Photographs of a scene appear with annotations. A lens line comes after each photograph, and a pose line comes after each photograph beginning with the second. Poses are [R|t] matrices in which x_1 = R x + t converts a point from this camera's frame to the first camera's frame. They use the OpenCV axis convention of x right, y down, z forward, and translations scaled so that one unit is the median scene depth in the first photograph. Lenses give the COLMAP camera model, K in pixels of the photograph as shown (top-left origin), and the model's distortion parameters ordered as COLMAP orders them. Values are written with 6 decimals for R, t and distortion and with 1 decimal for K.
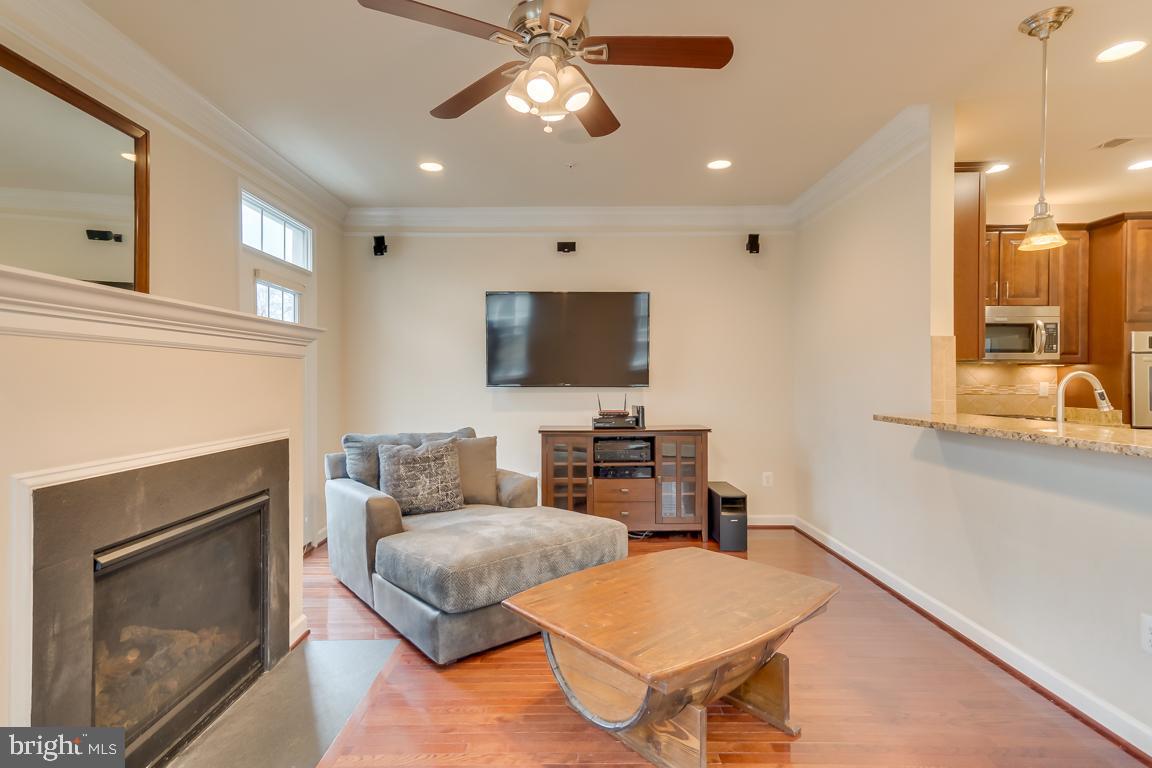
lens RADIAL K [[587.2, 0, 569.4], [0, 587.2, 378.1], [0, 0, 1]] dist [0.029528, 0.001141]
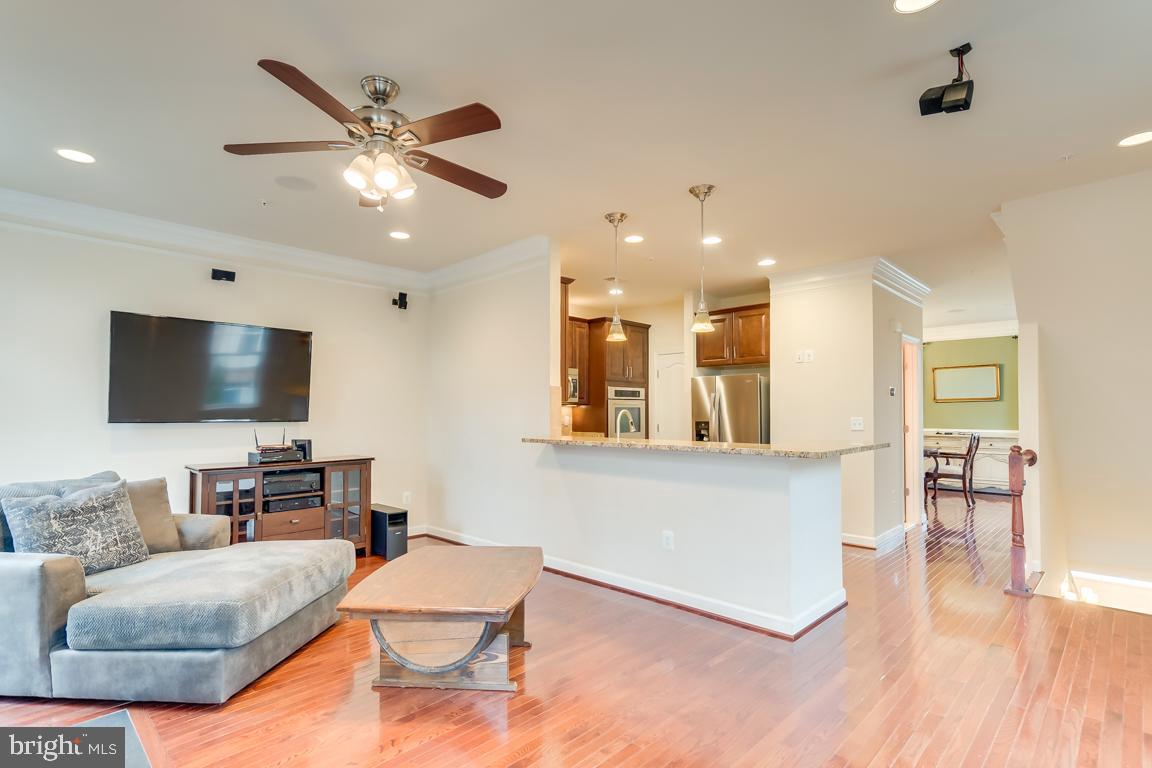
lens RADIAL K [[566.3, 0, 571.9], [0, 566.3, 403.3], [0, 0, 1]] dist [-0.019492, 0.040326]
pose [[0.698176, 0.014962, 0.715769, -0.292039], [-0.001144, 0.999804, -0.019783, 0.002309], [-0.715925, 0.012993, 0.698056, -0.048461]]
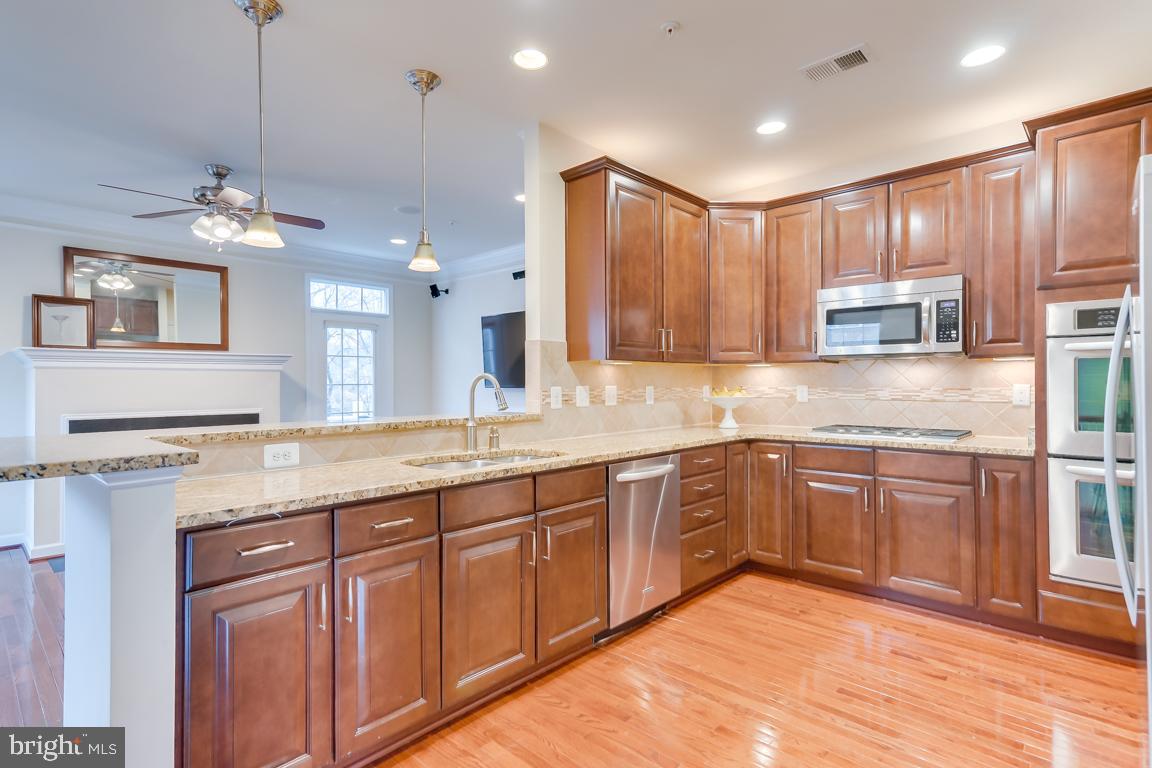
lens RADIAL K [[576.0, 0, 569.2], [0, 576.0, 384.6], [0, 0, 1]] dist [0.023799, 0.000398]
pose [[0.725378, 0.000885, -0.688350, 0.996784], [0.003788, 0.999979, 0.005277, 0.002462], [0.688340, -0.006435, 0.725360, 0.203390]]
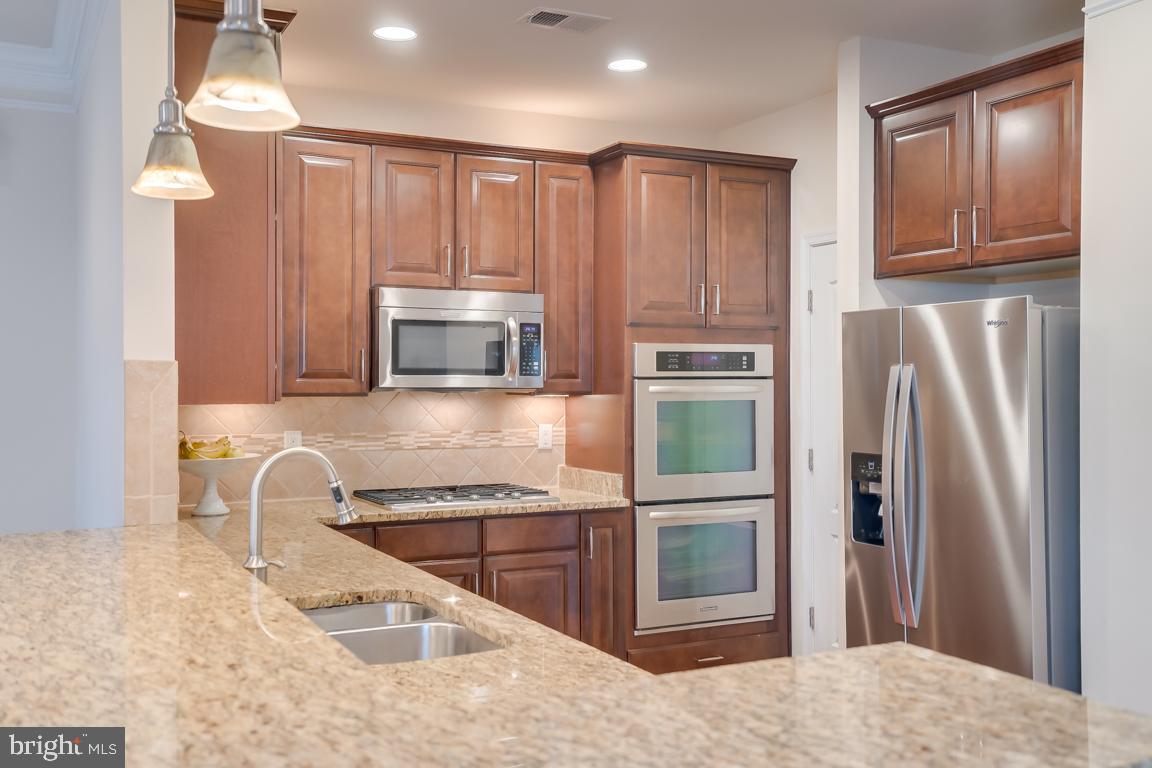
lens RADIAL K [[1121.9, 0, 550.4], [0, 1121.9, 382.7], [0, 0, 1]] dist [0.006150, 0.003572]
pose [[0.900516, 0.000492, 0.434822, 0.375678], [-0.001732, 0.999995, 0.002456, -0.040212], [-0.434819, -0.002965, 0.900513, 0.035583]]
